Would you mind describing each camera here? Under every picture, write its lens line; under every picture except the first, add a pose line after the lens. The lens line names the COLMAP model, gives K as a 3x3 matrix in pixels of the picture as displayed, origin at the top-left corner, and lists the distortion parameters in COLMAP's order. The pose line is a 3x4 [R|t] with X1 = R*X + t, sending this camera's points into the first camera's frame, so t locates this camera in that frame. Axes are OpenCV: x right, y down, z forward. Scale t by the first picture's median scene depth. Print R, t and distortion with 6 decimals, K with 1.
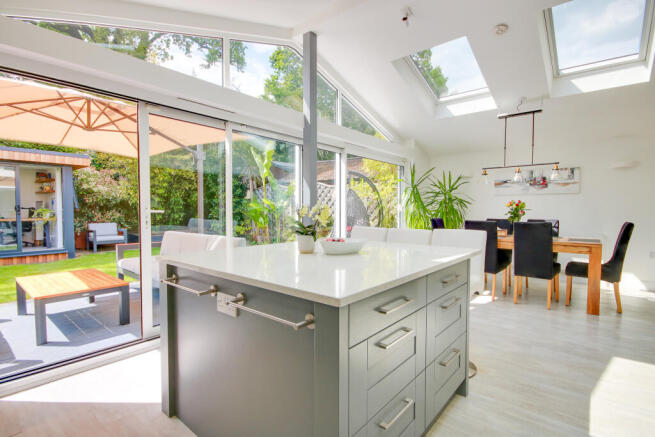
lens RADIAL K [[324.0, 0, 327.5], [0, 324.0, 218.5], [0, 0, 1]] dist [-0.001970, -0.000745]
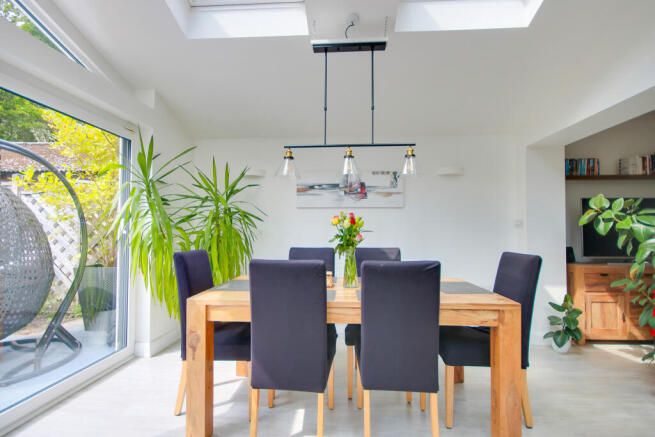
lens RADIAL K [[312.5, 0, 329.1], [0, 312.5, 222.6], [0, 0, 1]] dist [0.000631, -0.000109]
pose [[0.807377, 0.013469, 0.589882, 0.232741], [0.016238, 0.998854, -0.045031, -0.016150], [-0.589813, 0.045935, 0.806233, 0.531191]]
